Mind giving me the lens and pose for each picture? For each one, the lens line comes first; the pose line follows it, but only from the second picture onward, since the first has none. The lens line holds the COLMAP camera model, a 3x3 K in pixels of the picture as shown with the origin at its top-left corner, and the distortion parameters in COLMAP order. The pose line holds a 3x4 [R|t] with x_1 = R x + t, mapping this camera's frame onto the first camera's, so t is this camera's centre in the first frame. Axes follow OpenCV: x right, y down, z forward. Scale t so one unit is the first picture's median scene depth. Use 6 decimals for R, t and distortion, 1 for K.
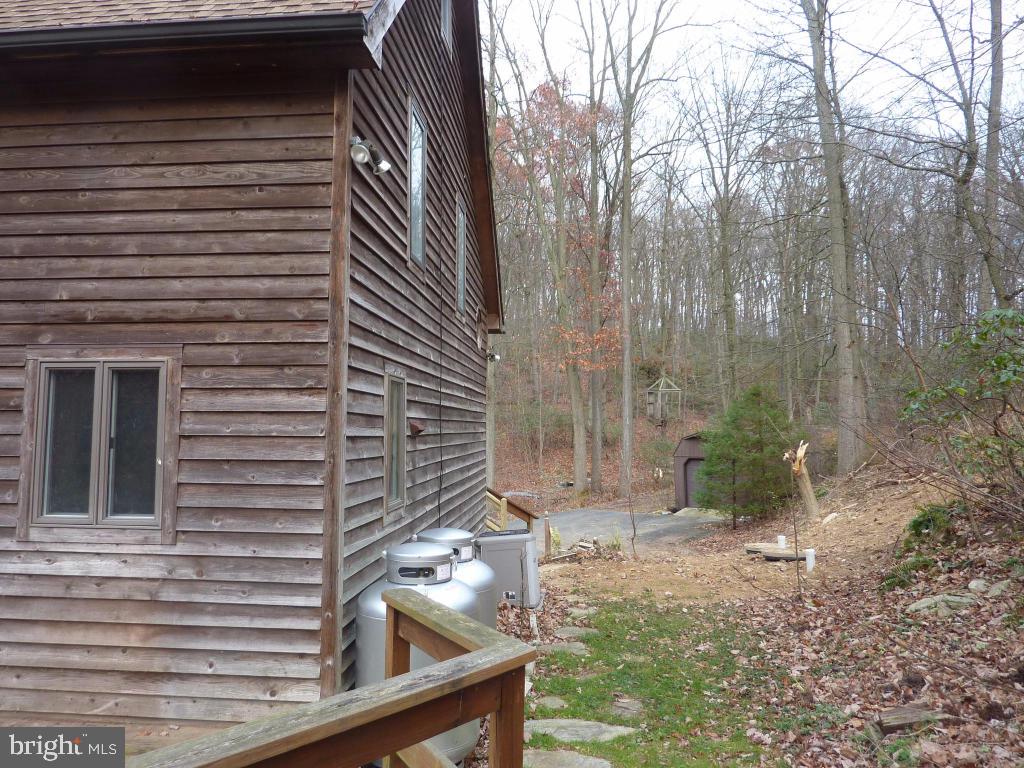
lens RADIAL K [[762.4, 0, 511.2], [0, 762.4, 384.2], [0, 0, 1]] dist [-0.023023, -0.003405]
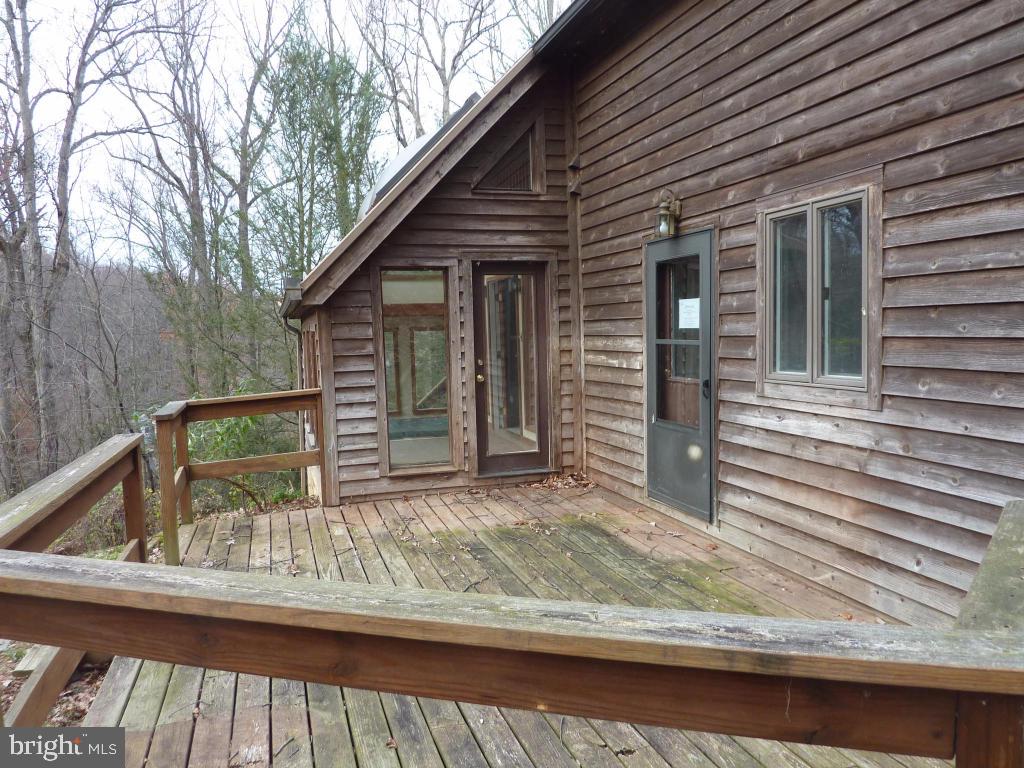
lens RADIAL K [[762.4, 0, 512.6], [0, 762.4, 378.0], [0, 0, 1]] dist [-0.023023, -0.003405]
pose [[0.387252, 0.044478, -0.920901, 0.161582], [0.094087, 0.991715, 0.087464, 0.065192], [0.917161, -0.120515, 0.379858, 0.317160]]
